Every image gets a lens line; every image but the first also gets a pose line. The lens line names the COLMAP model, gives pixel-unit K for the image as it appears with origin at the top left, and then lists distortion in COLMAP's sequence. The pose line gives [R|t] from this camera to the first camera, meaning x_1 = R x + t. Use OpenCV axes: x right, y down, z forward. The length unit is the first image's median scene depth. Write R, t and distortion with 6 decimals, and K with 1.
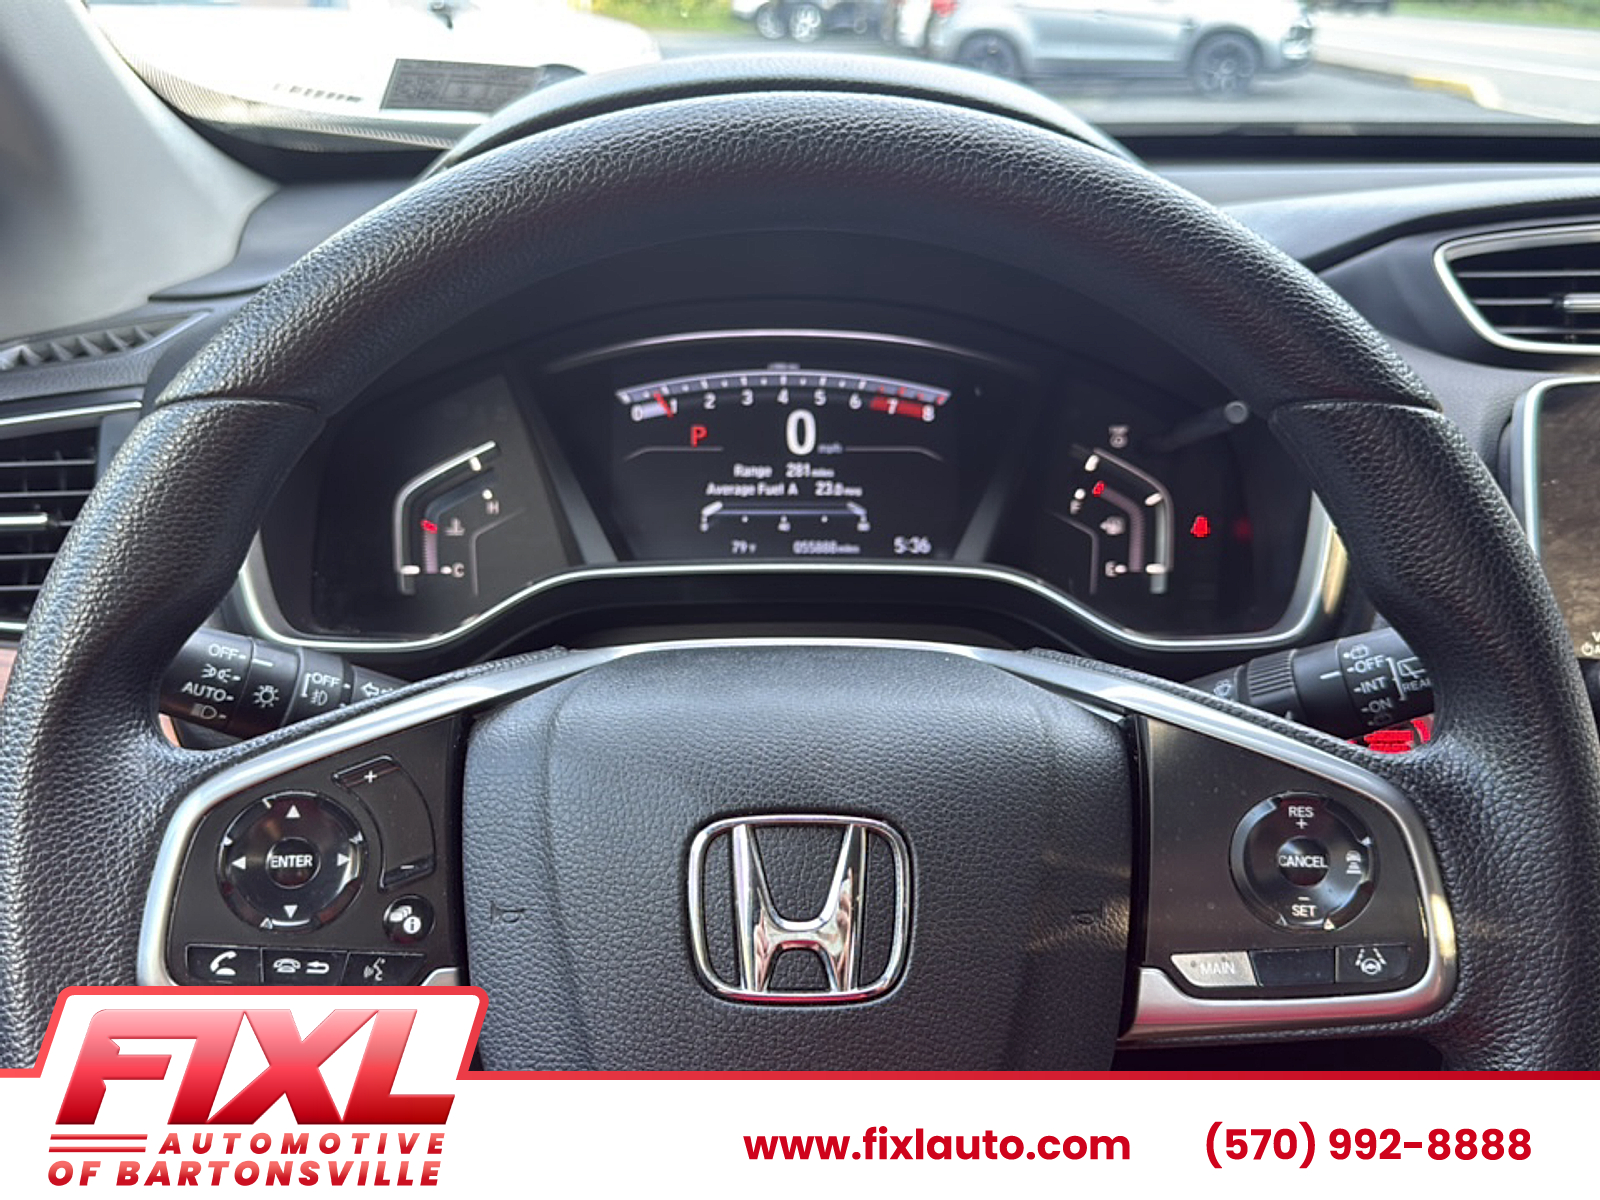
lens RADIAL K [[1456.1, 0, 798.8], [0, 1456.1, 611.4], [0, 0, 1]] dist [0.142147, -0.353404]
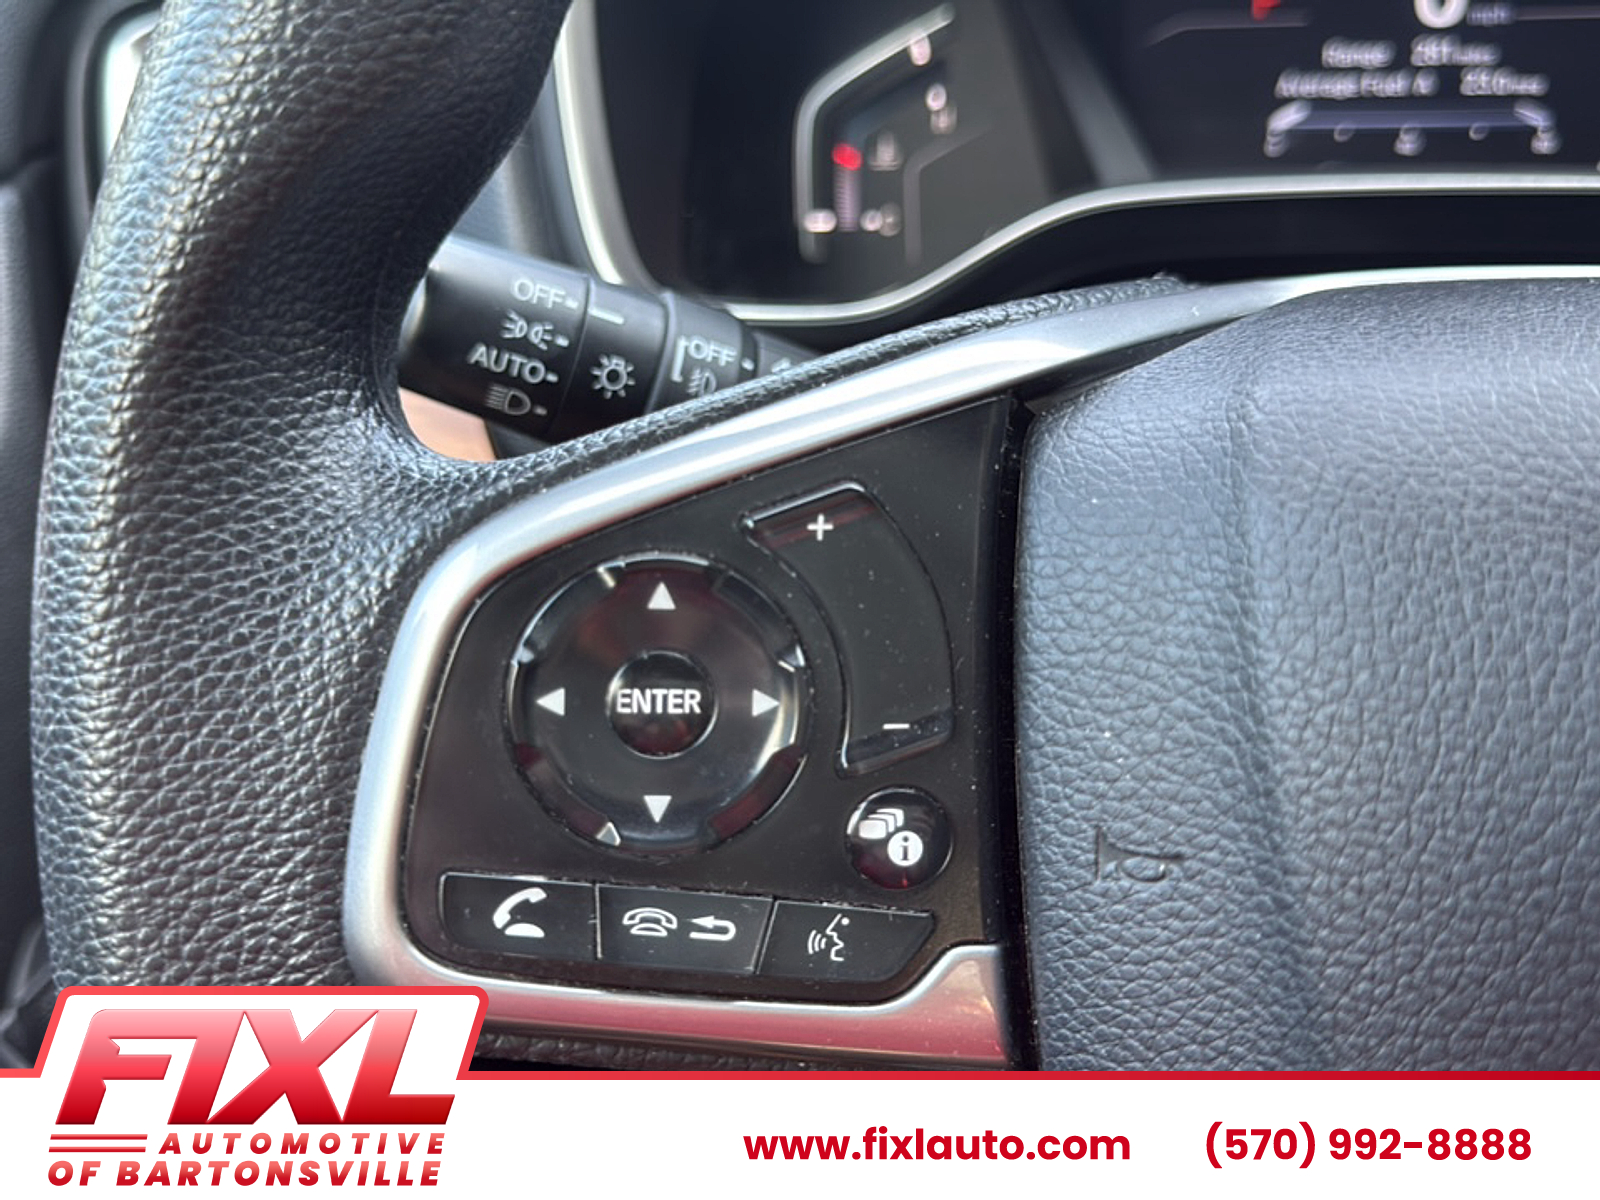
lens RADIAL K [[1356.0, 0, 800.0], [0, 1356.0, 600.0], [0, 0, 1]] dist [0.117045, -0.237983]
pose [[0.973936, 0.046285, -0.222049, -0.208235], [-0.010169, 0.986885, 0.161107, 0.068787], [0.226594, -0.154650, 0.961633, 0.607912]]
